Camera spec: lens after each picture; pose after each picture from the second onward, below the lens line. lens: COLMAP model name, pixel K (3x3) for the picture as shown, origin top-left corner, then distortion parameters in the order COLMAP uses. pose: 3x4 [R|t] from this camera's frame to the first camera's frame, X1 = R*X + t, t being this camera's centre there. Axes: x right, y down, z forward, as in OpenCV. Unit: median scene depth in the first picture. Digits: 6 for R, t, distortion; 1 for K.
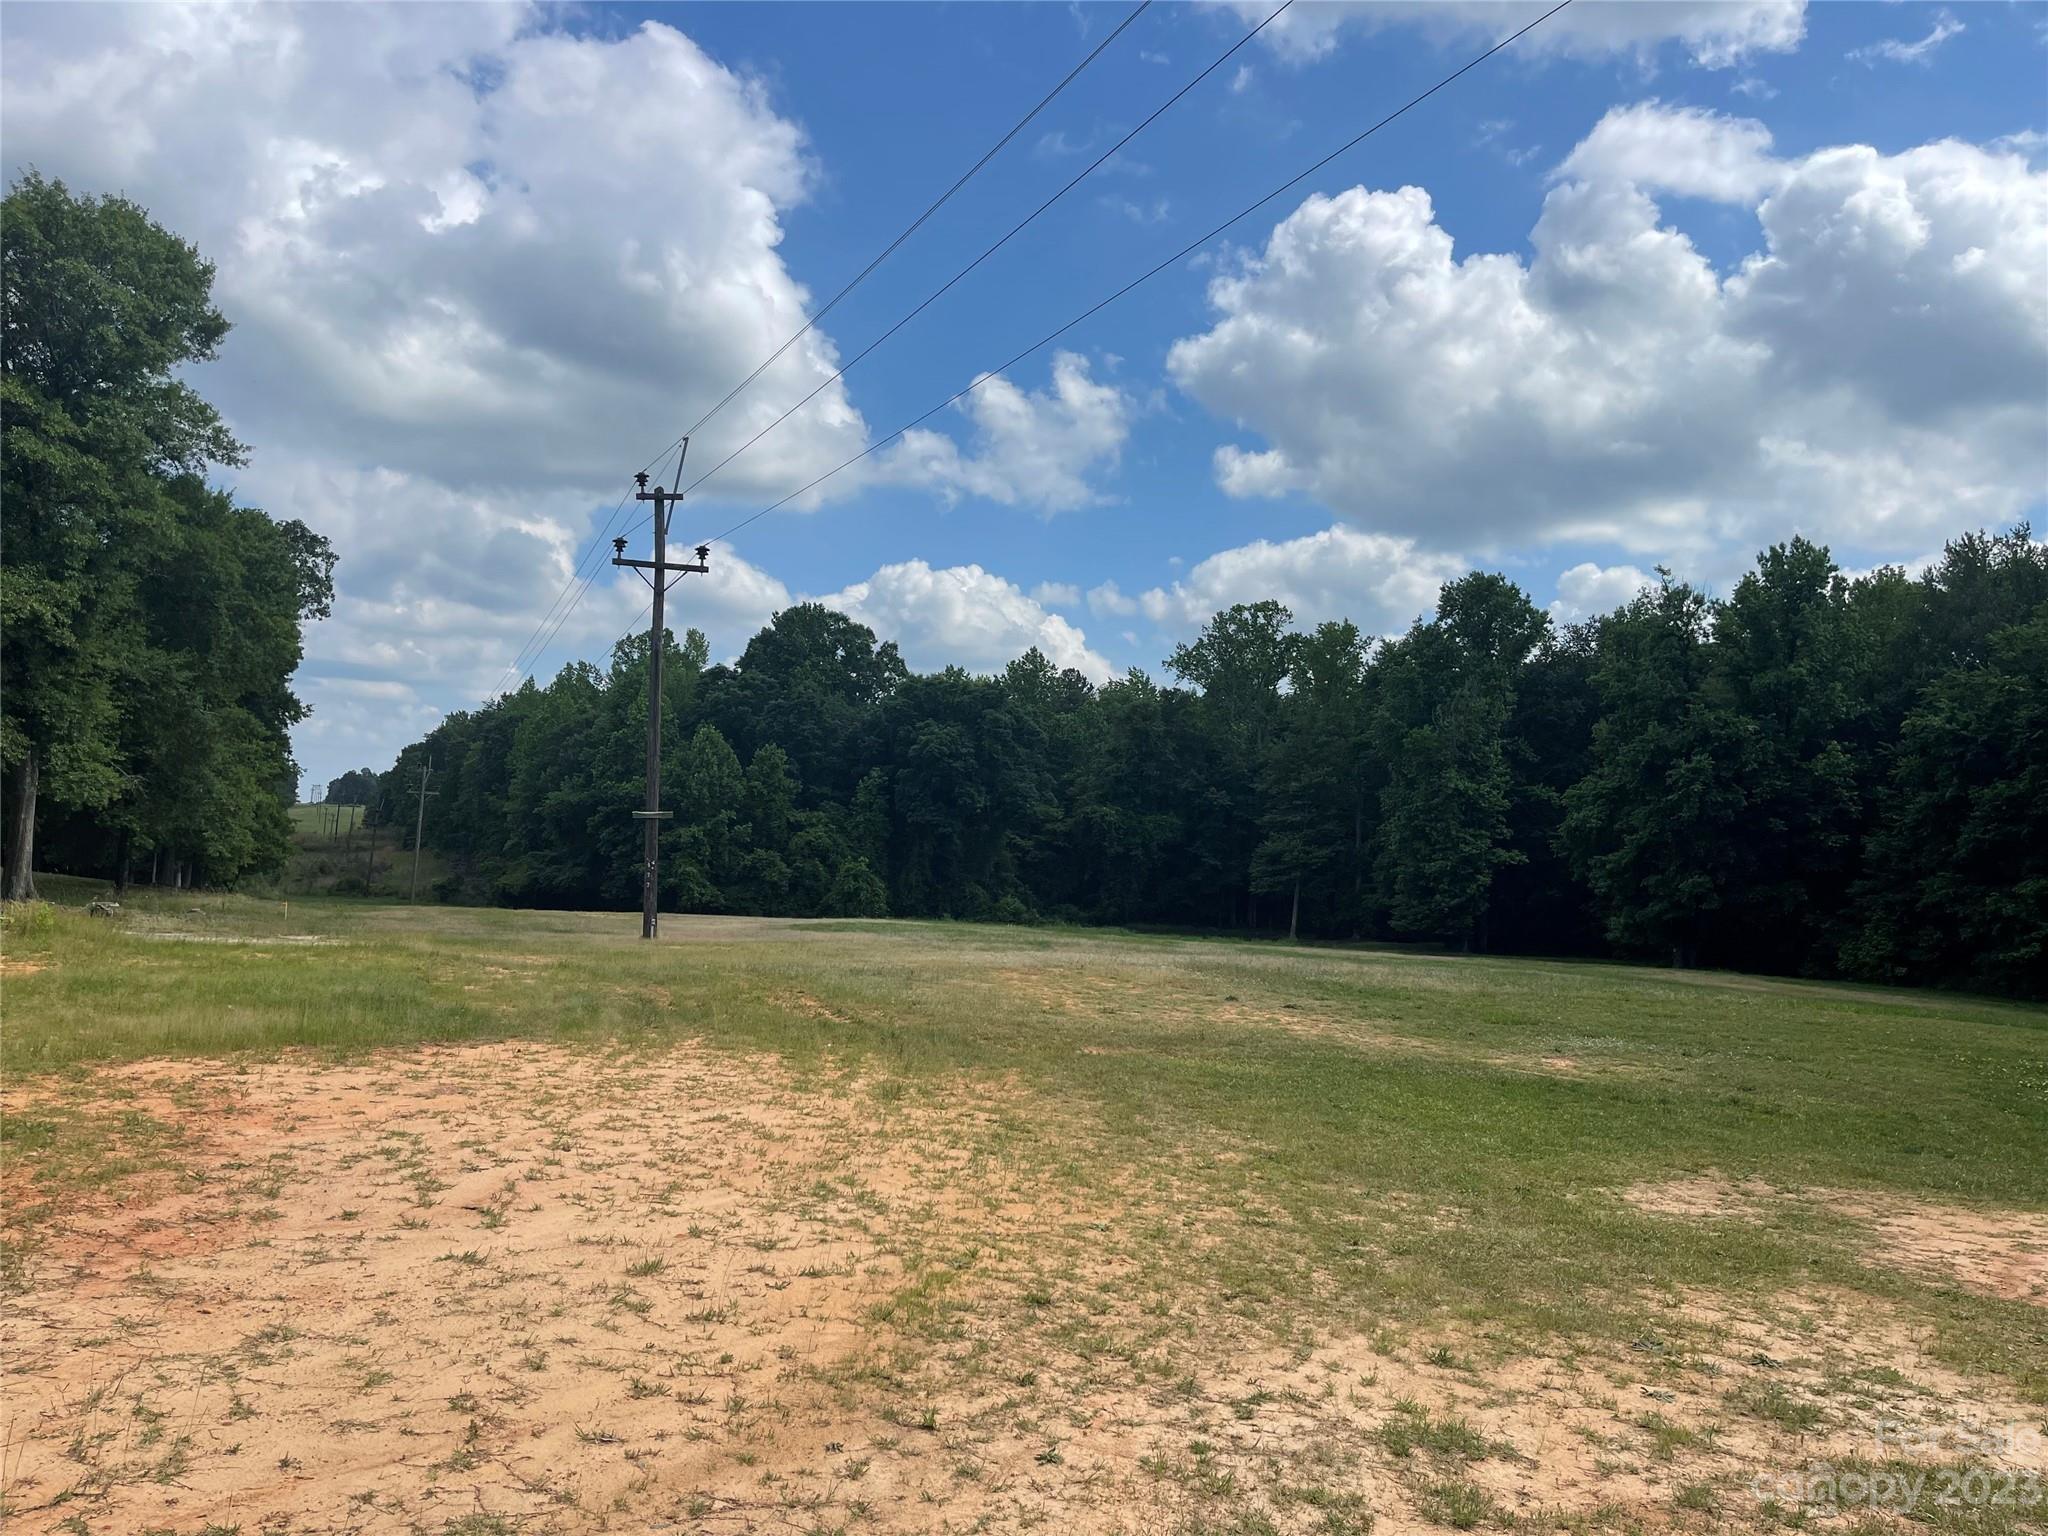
lens RADIAL K [[1551.3, 0, 1013.7], [0, 1551.3, 783.0], [0, 0, 1]] dist [0.075137, -0.093107]
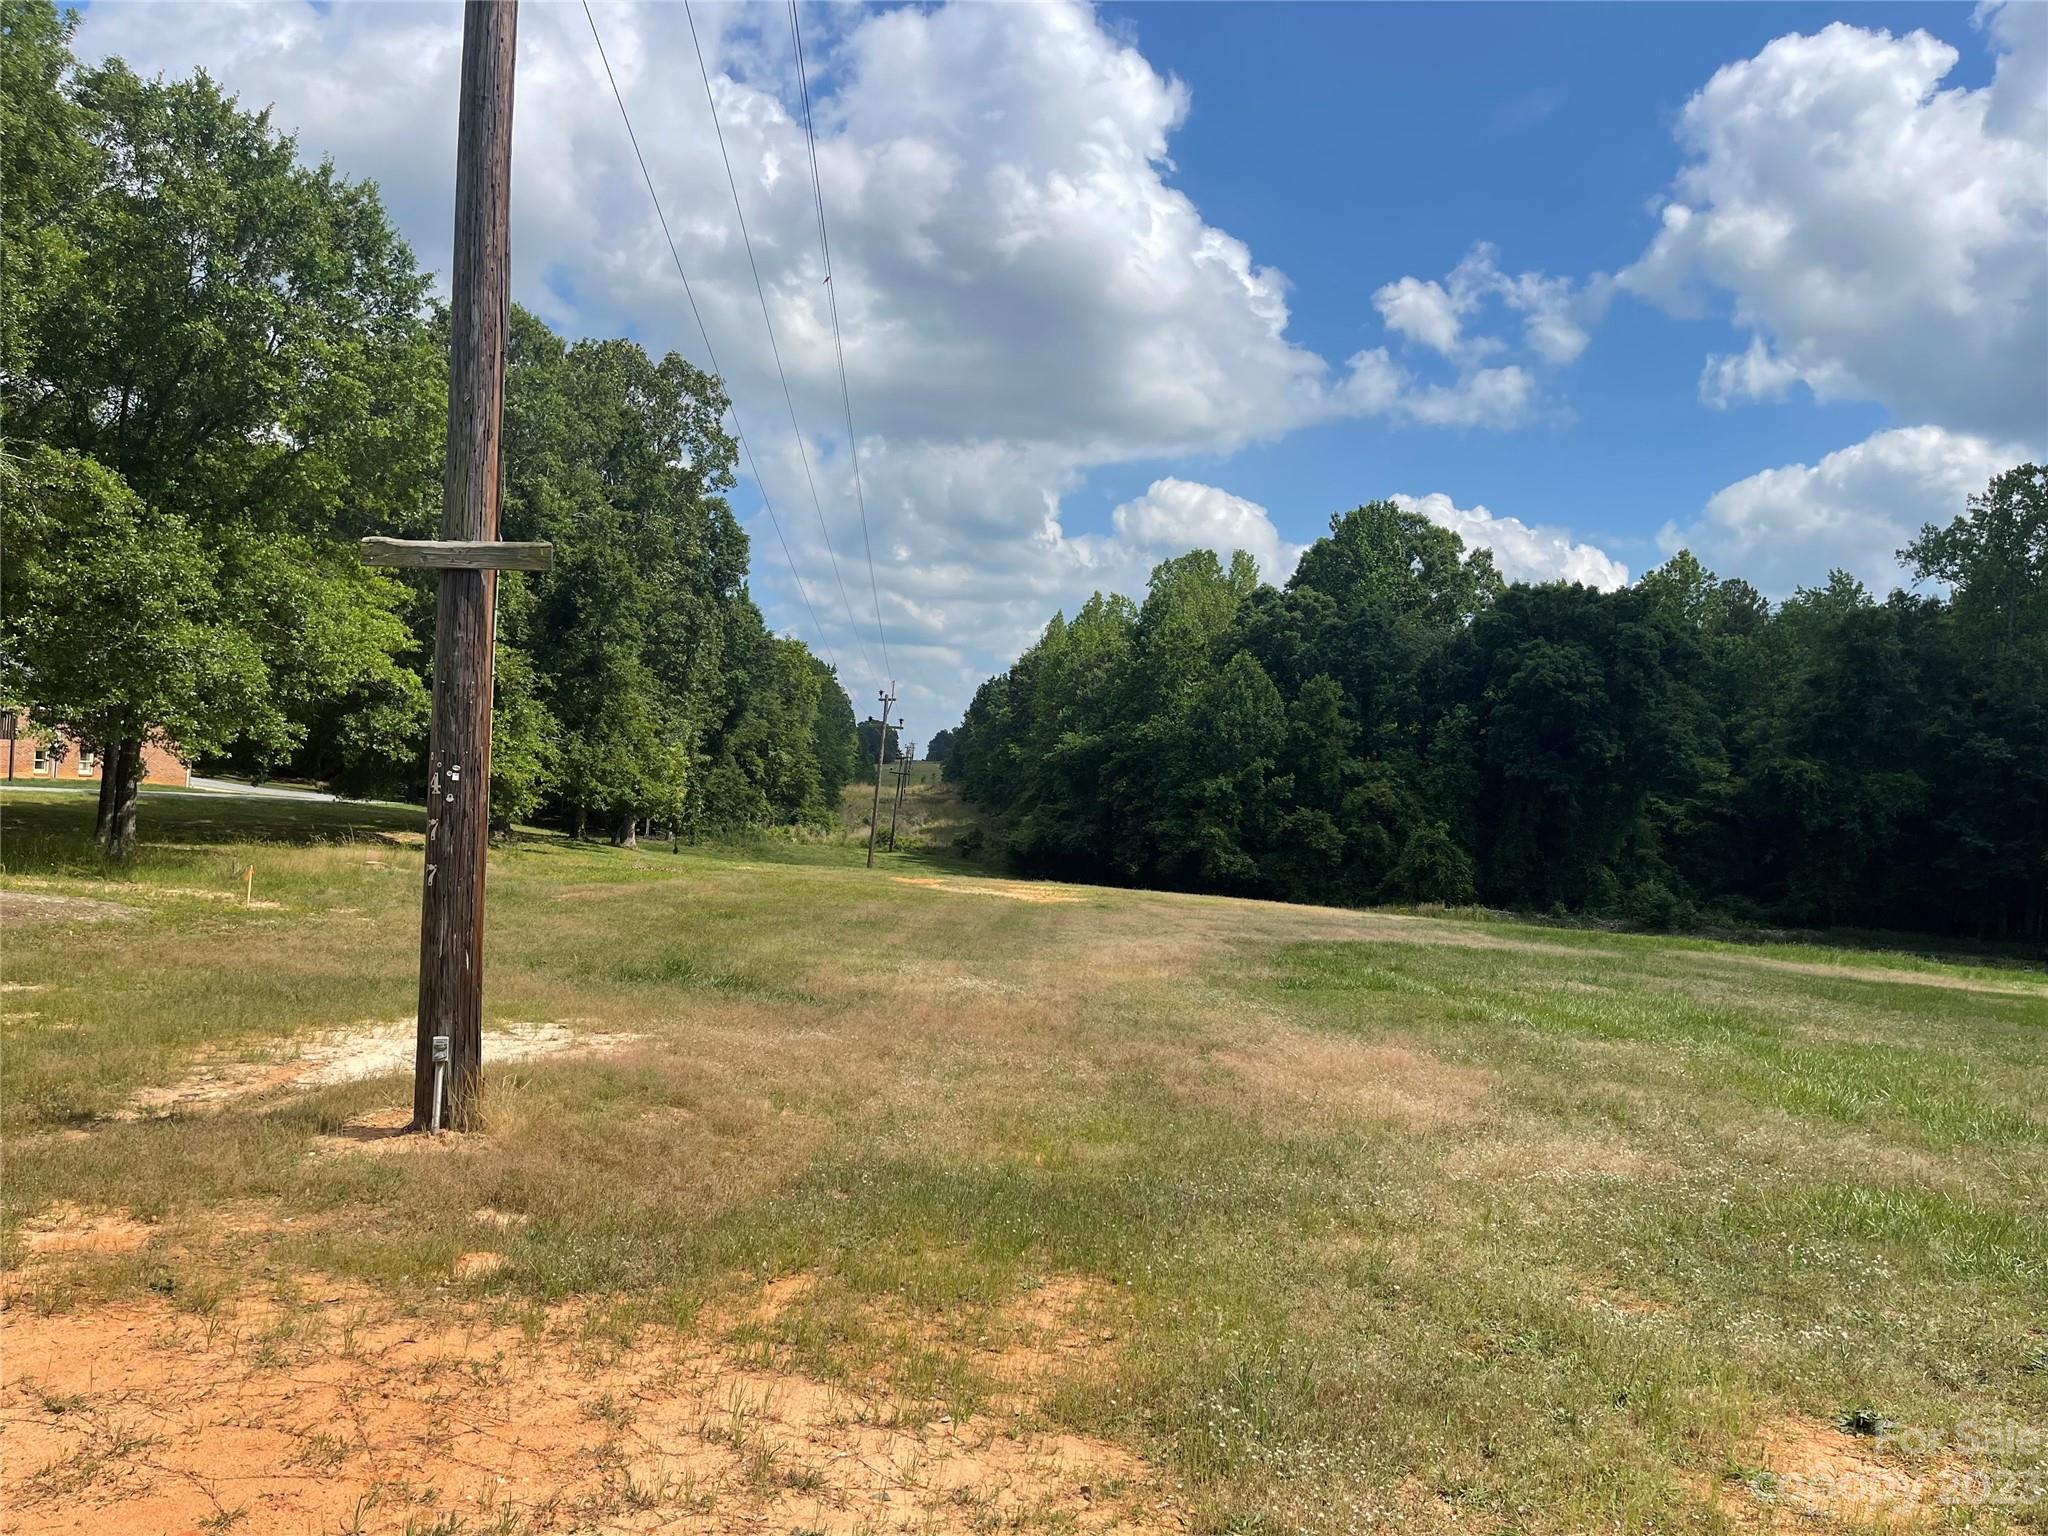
lens RADIAL K [[1551.3, 0, 1013.7], [0, 1551.3, 783.0], [0, 0, 1]] dist [0.075137, -0.093107]
pose [[0.933980, 0.016811, -0.356931, -0.184652], [-0.008608, 0.999661, 0.024557, 0.105025], [0.357223, -0.019863, 0.933808, 1.903036]]
